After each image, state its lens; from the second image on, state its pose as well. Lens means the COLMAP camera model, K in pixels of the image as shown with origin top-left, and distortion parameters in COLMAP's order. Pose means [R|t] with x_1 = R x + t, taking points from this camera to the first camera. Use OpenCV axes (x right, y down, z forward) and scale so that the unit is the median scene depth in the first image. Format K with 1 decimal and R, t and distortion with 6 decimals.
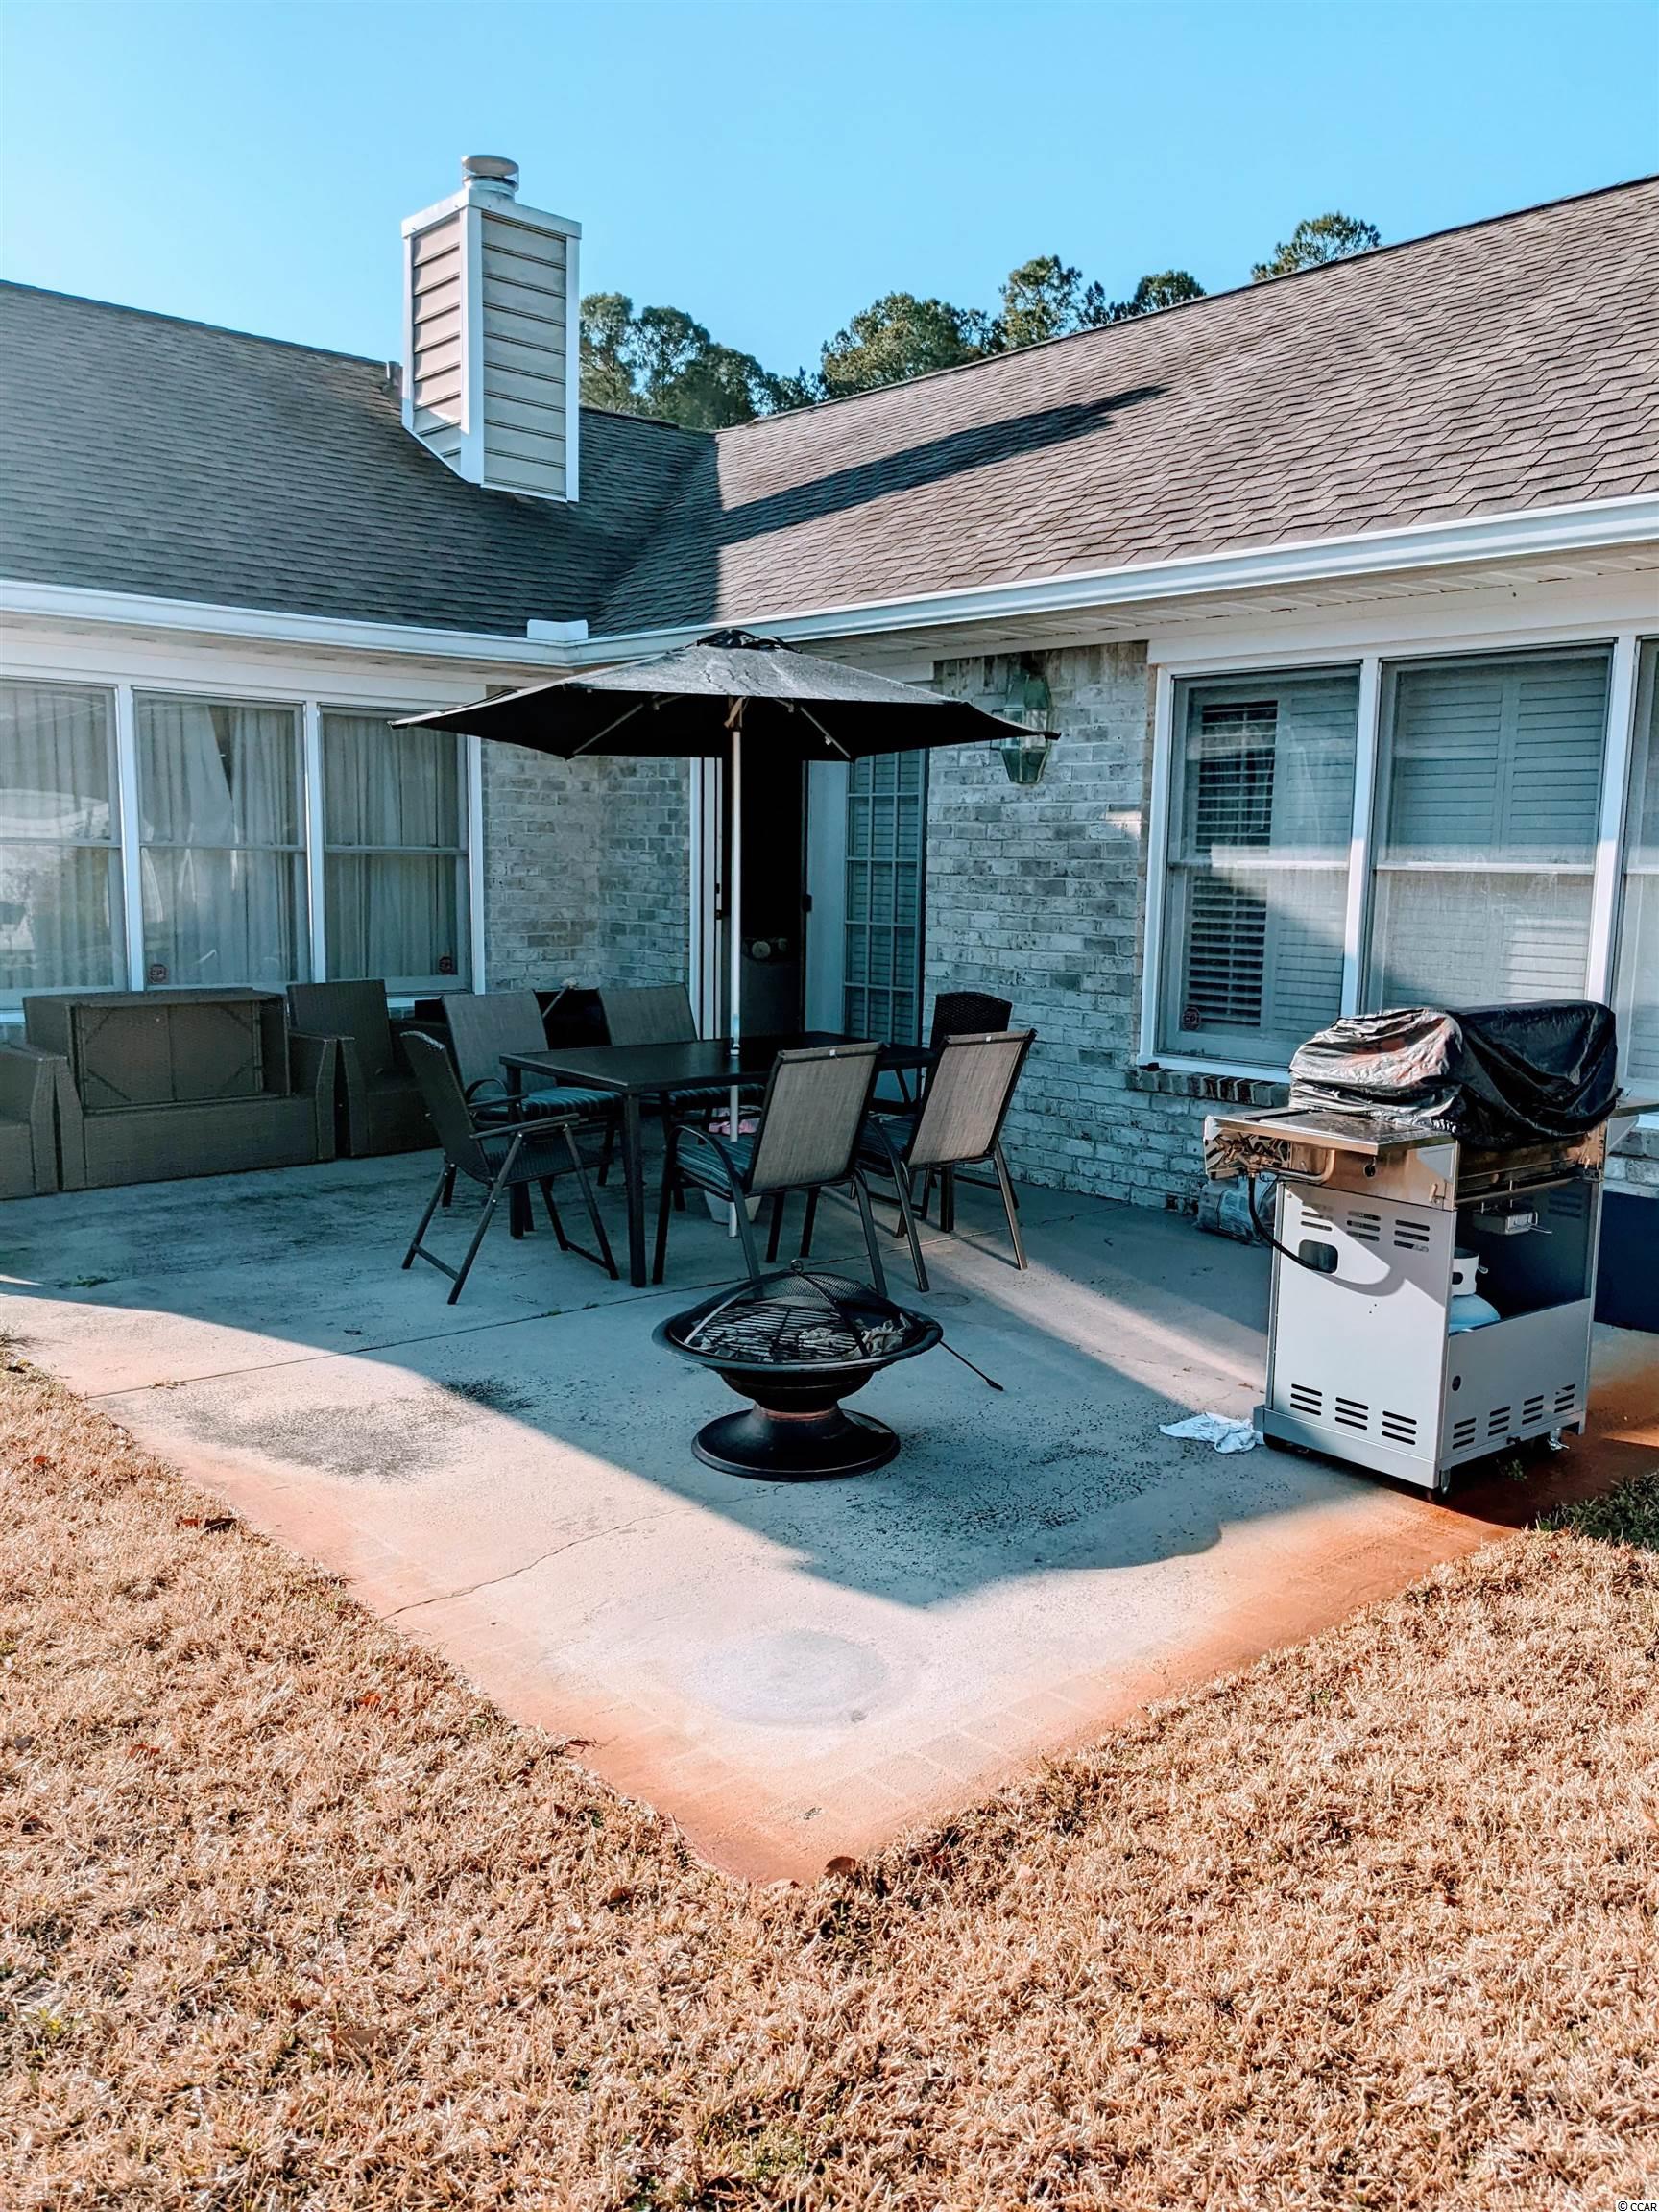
lens RADIAL K [[1753.2, 0, 893.1], [0, 1753.2, 1162.1], [0, 0, 1]] dist [0.053856, -0.083695]
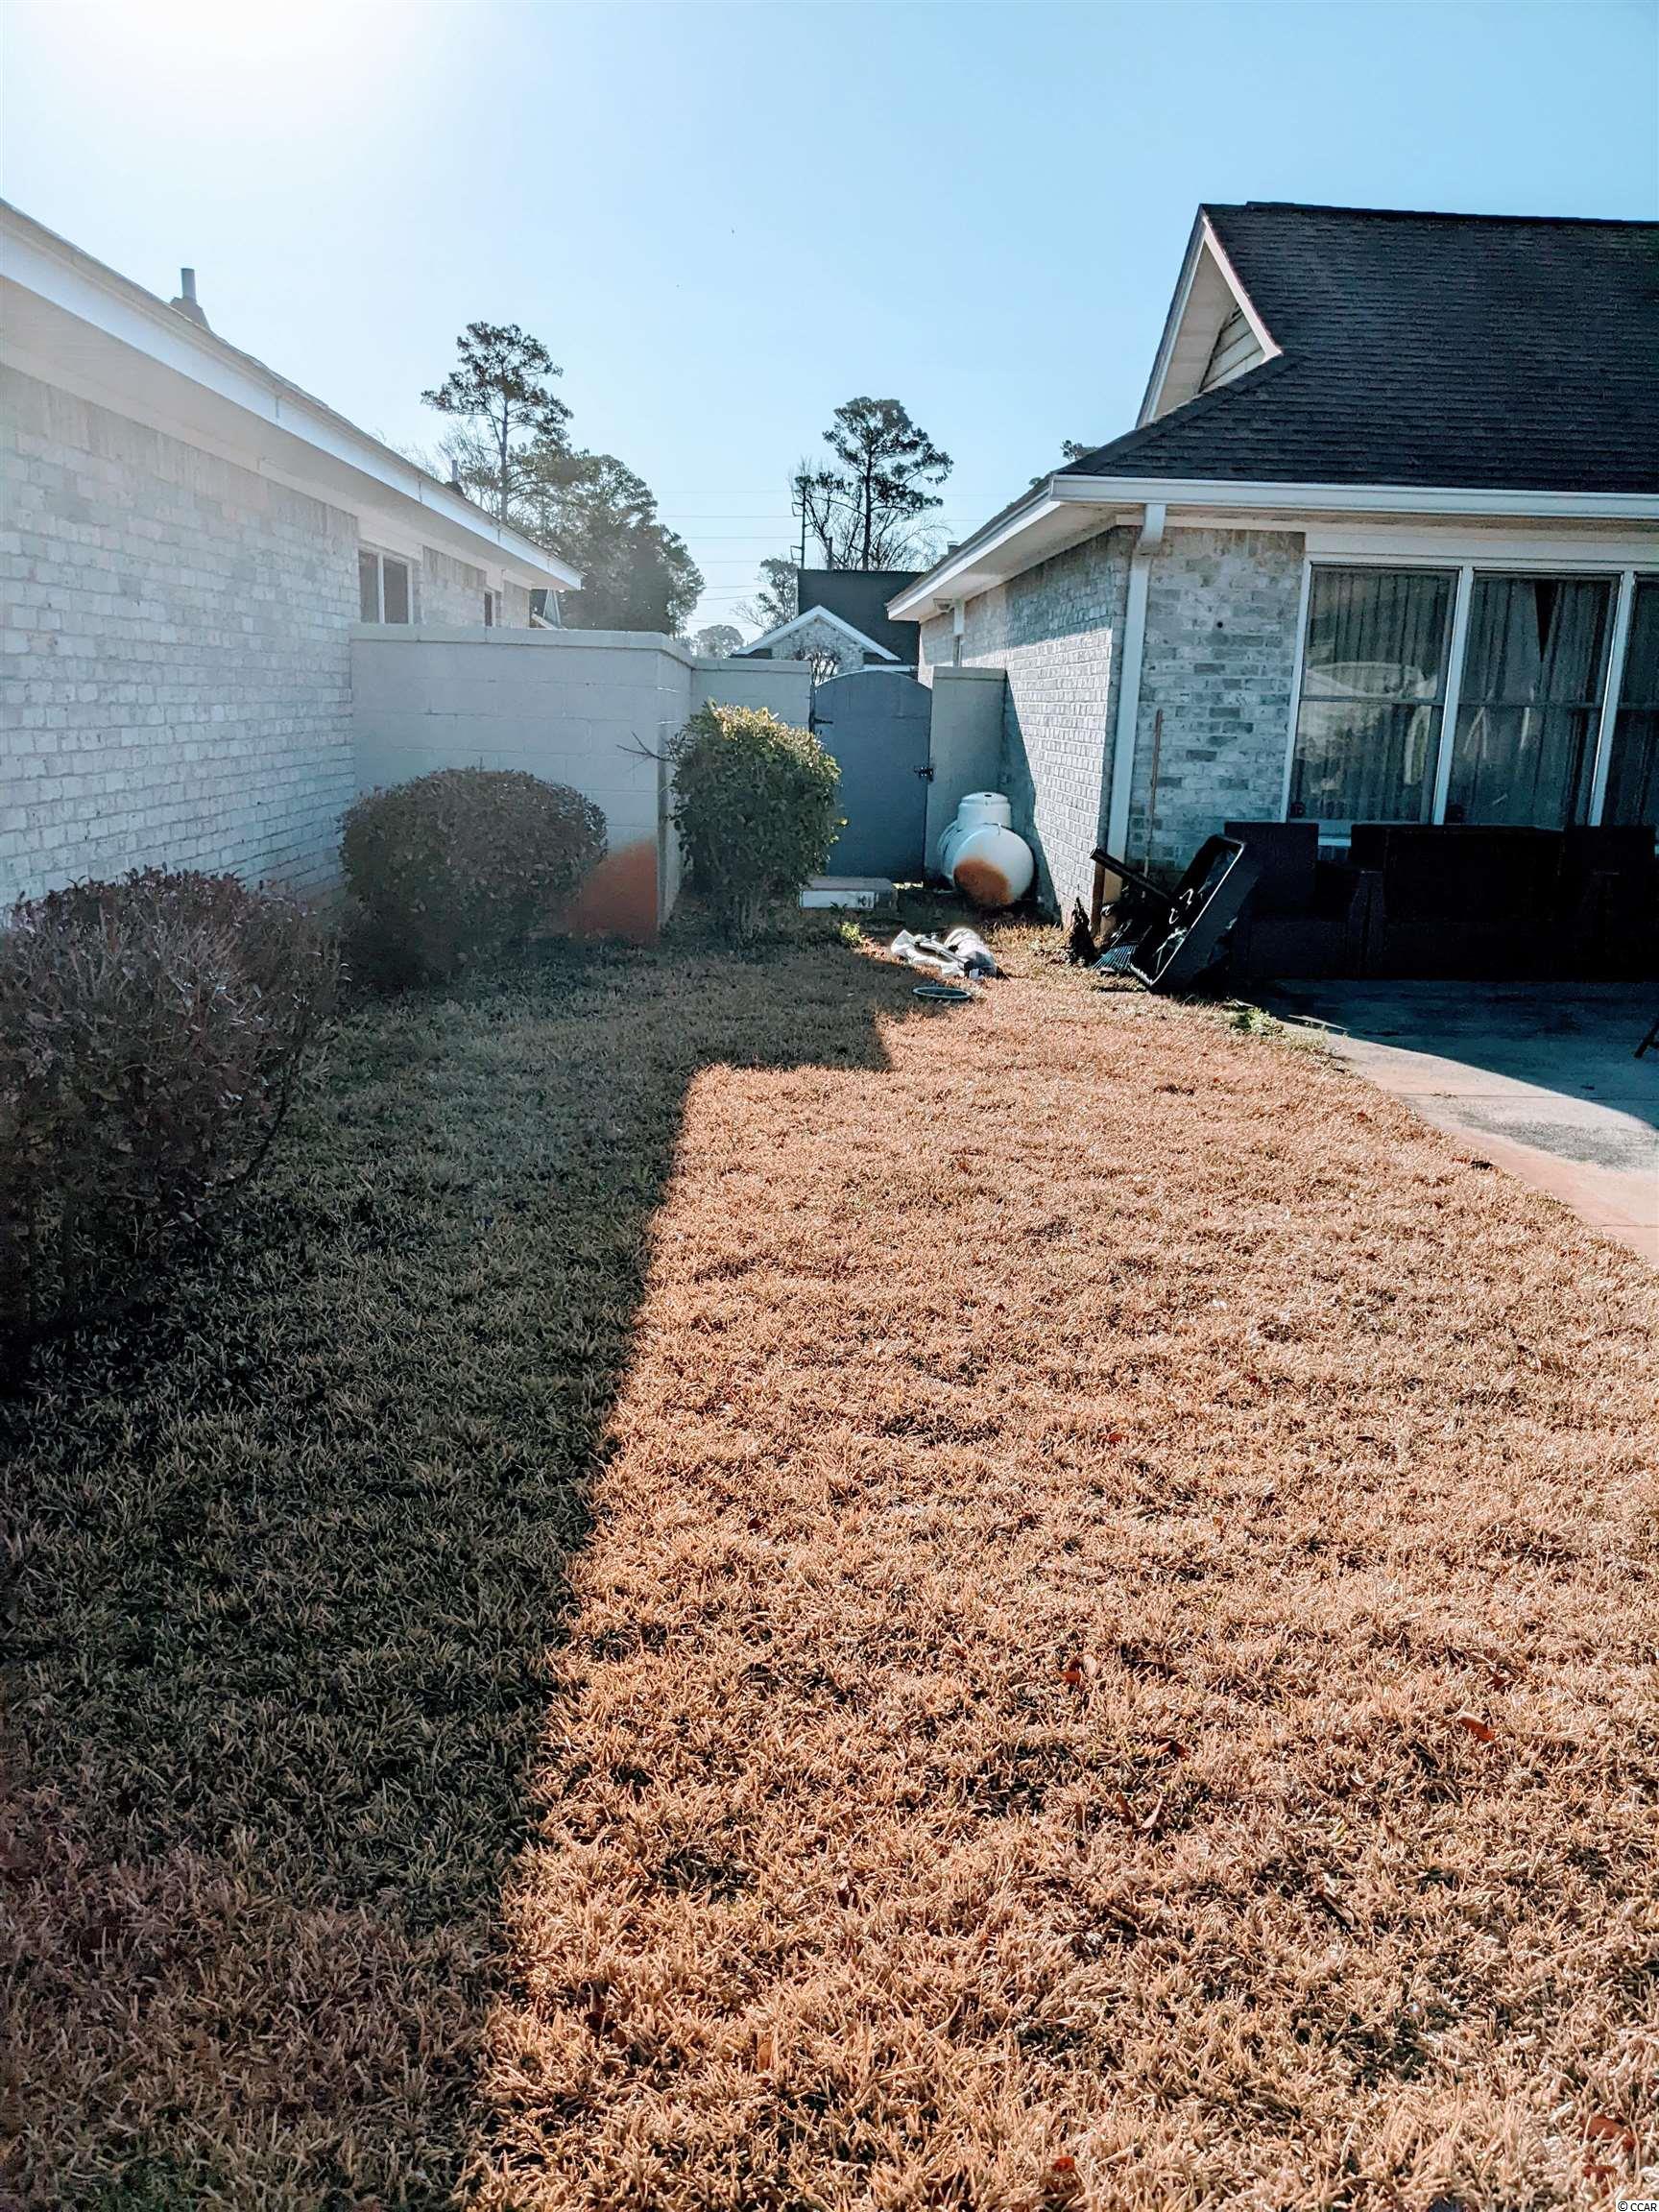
lens RADIAL K [[1753.2, 0, 825.7], [0, 1753.2, 1127.2], [0, 0, 1]] dist [0.053856, -0.083695]
pose [[0.756271, 0.152893, -0.636143, 0.081436], [-0.120135, 0.988231, 0.094694, 0.064277], [0.643134, 0.004809, 0.765738, -0.289186]]
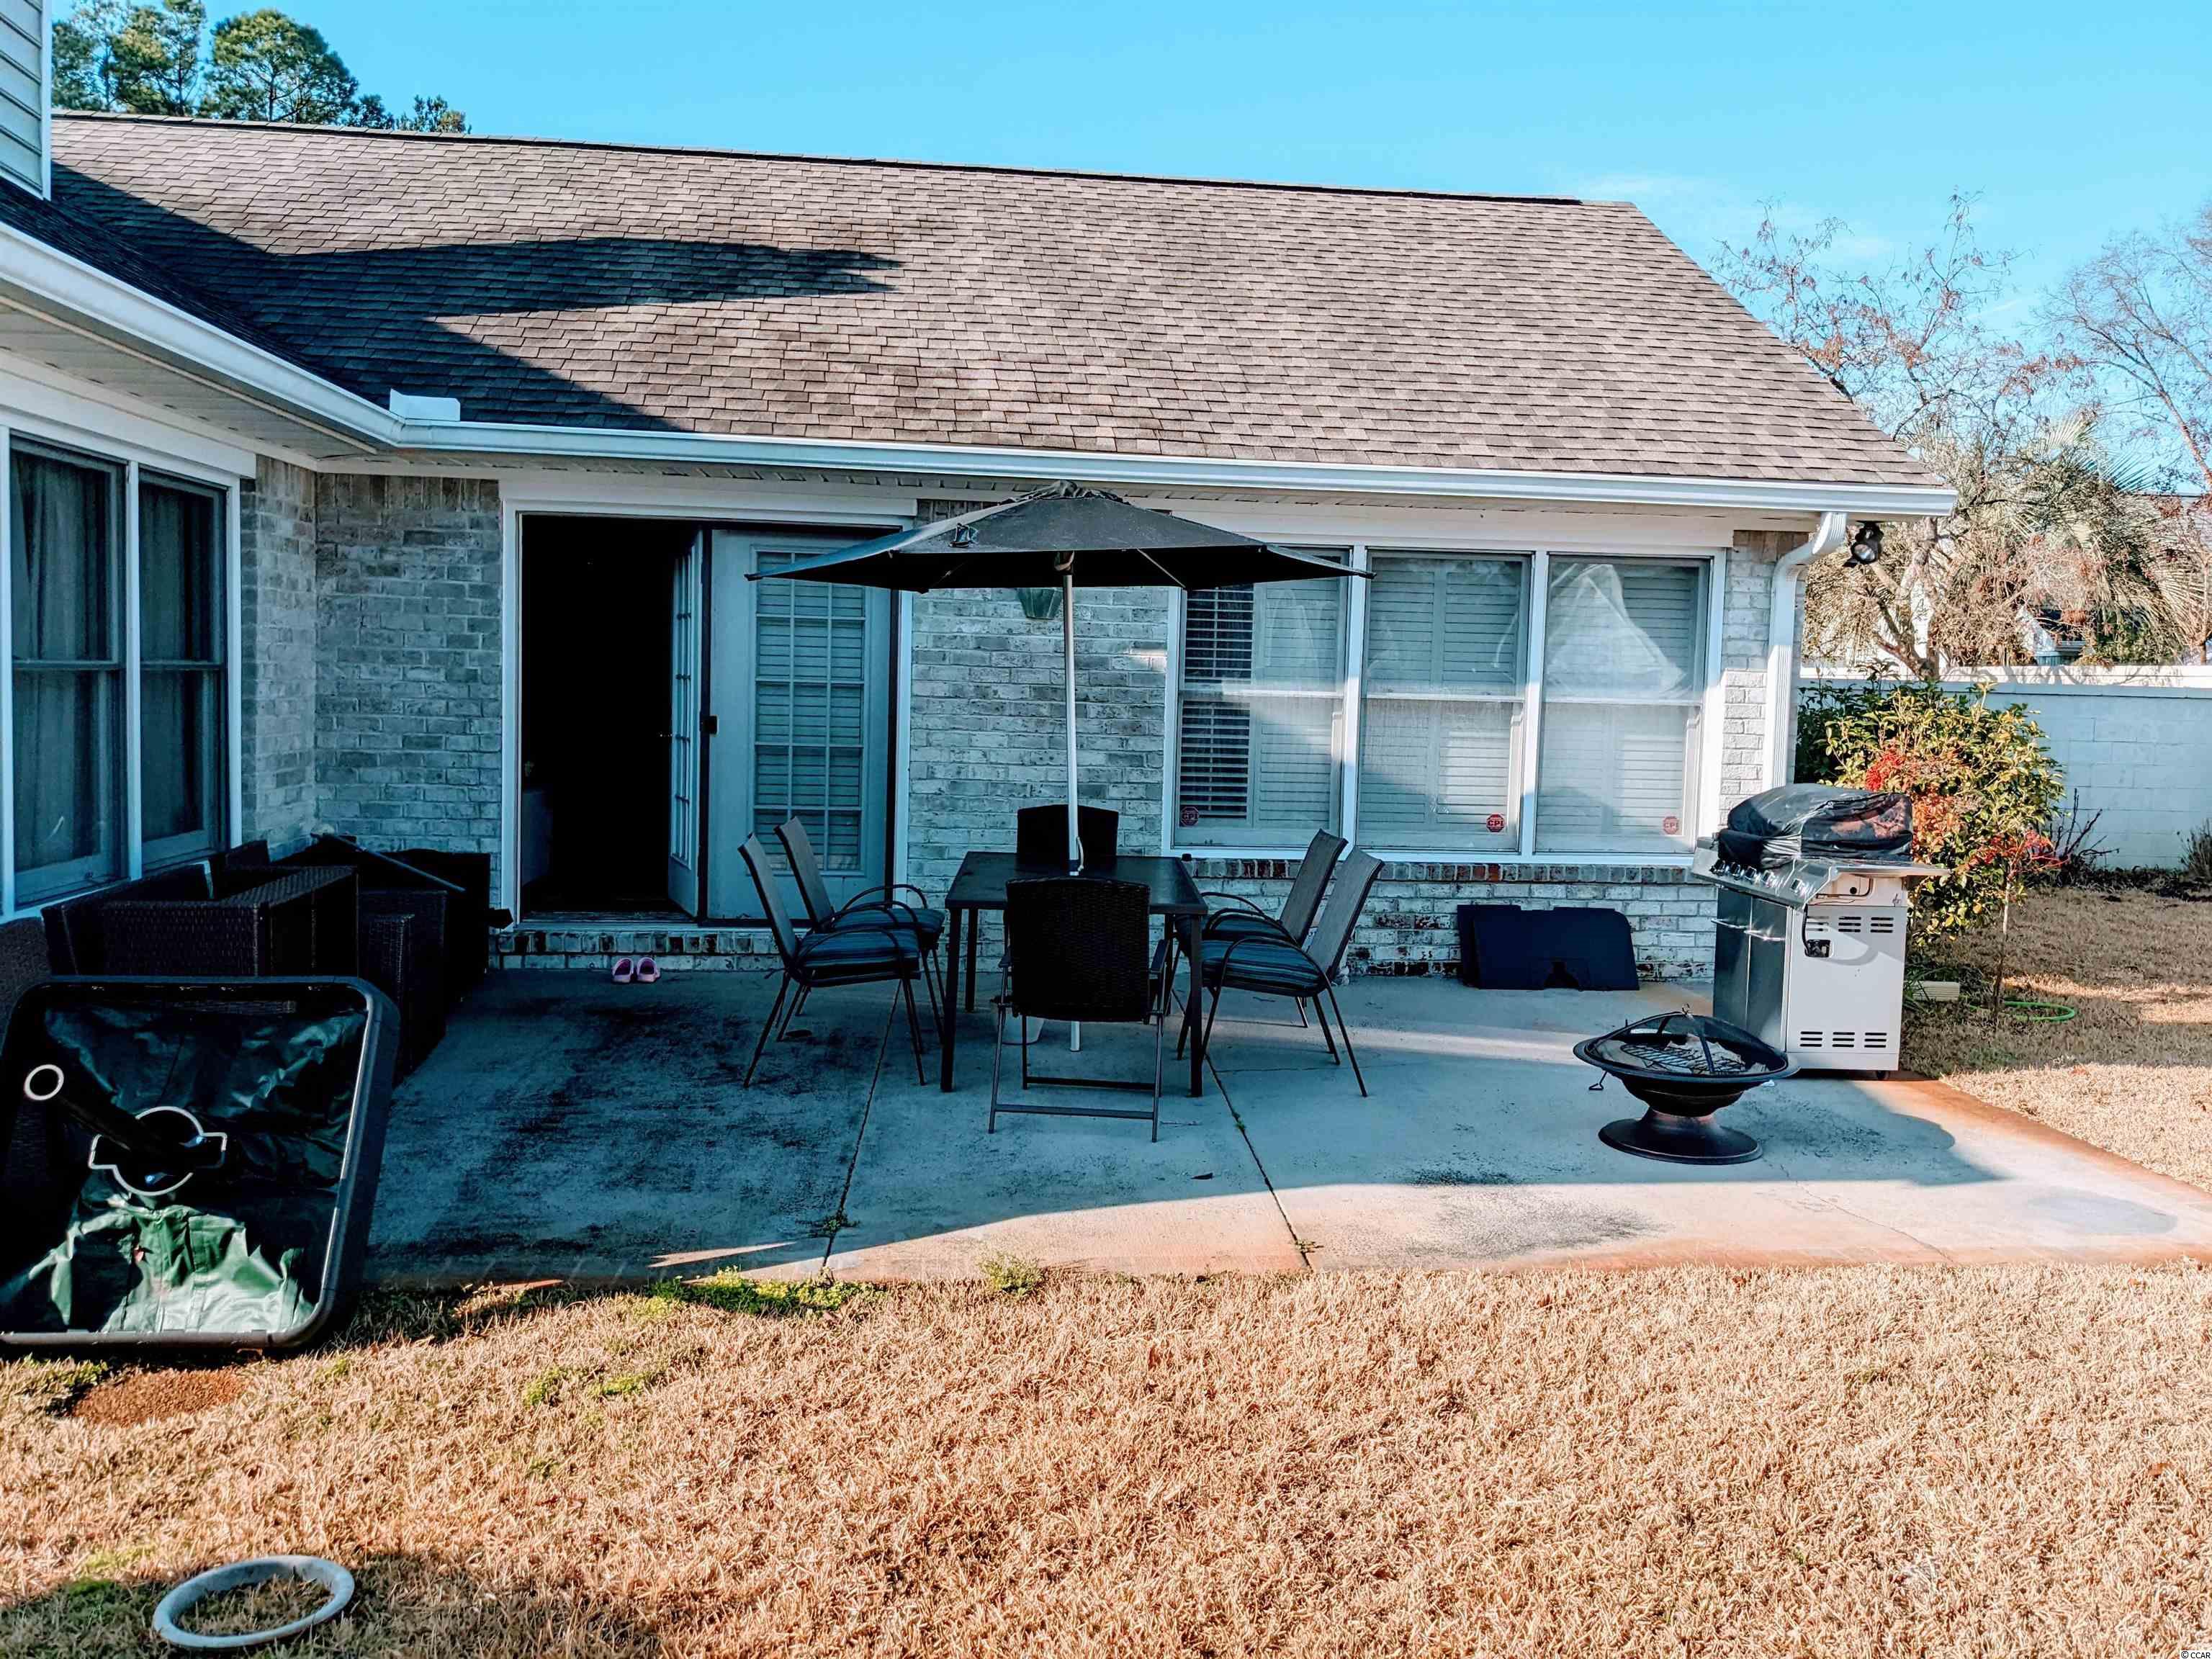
lens RADIAL K [[1753.2, 0, 1120.9], [0, 1753.2, 805.1], [0, 0, 1]] dist [0.053856, -0.083695]
pose [[0.570011, -0.059421, 0.819486, -0.934041], [0.121989, 0.992448, -0.012890, -0.086619], [-0.812531, 0.107315, 0.572955, 0.370104]]
